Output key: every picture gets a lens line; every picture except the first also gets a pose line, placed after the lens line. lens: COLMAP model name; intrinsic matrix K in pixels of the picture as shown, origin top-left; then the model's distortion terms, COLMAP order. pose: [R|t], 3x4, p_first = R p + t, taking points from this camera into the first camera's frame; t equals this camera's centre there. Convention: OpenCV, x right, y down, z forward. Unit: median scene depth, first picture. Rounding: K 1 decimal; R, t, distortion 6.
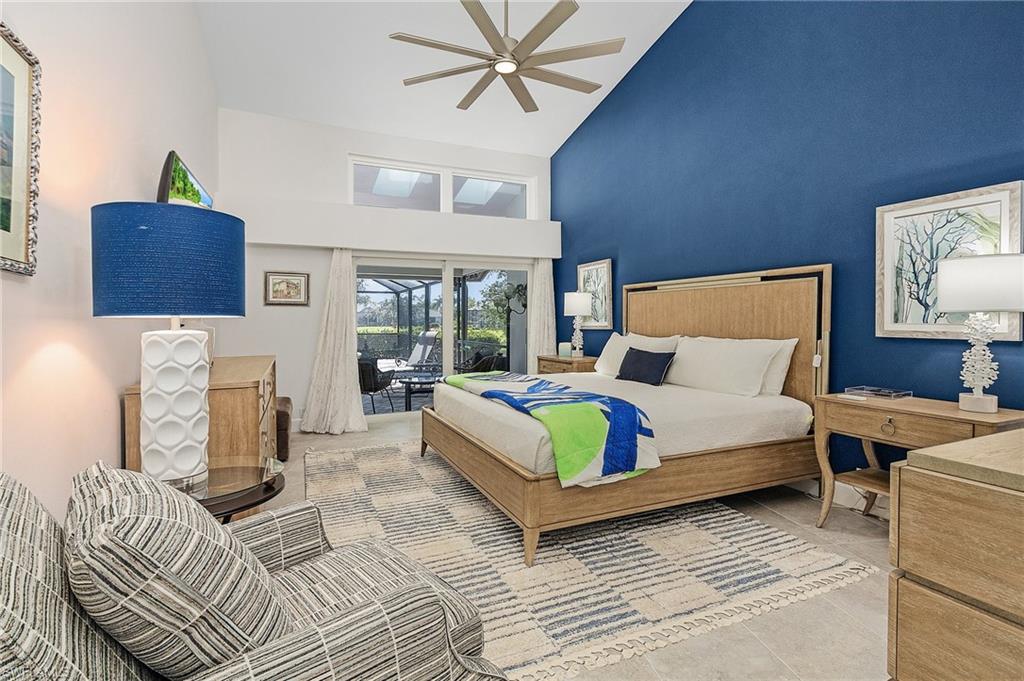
lens RADIAL K [[494.1, 0, 512.0], [0, 494.1, 340.5], [0, 0, 1]] dist [0.000183, 0.000032]
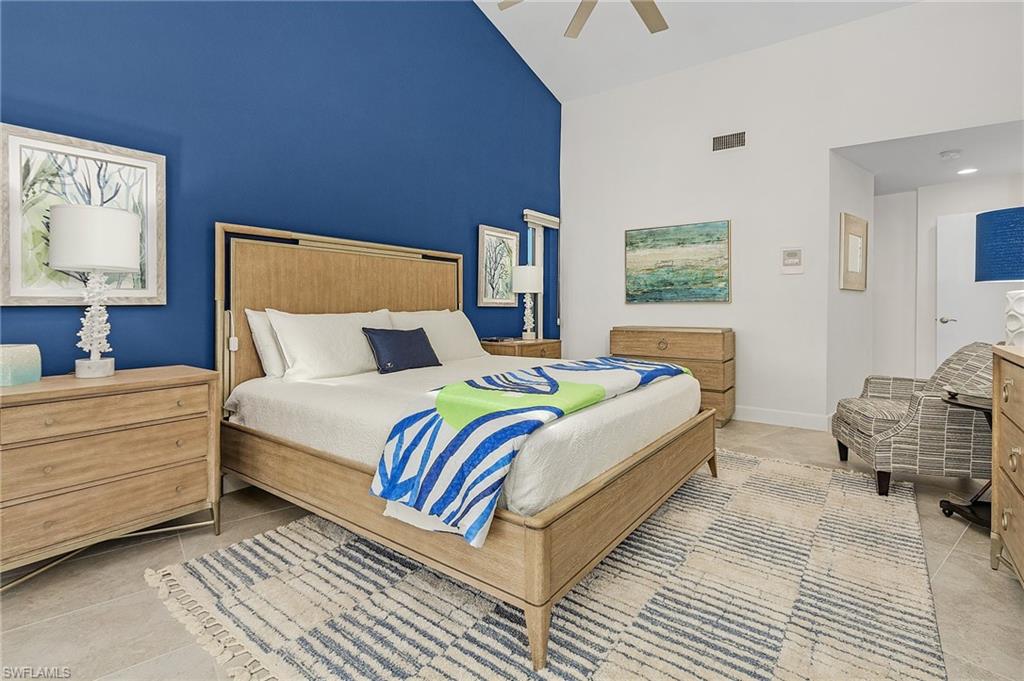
lens RADIAL K [[484.5, 0, 512.4], [0, 484.5, 297.0], [0, 0, 1]] dist [0.000573, 0.000038]
pose [[-0.479649, -0.013592, 0.877355, -0.454974], [0.004704, 0.999826, 0.018061, -0.044150], [-0.877448, 0.012791, -0.479502, 1.123578]]
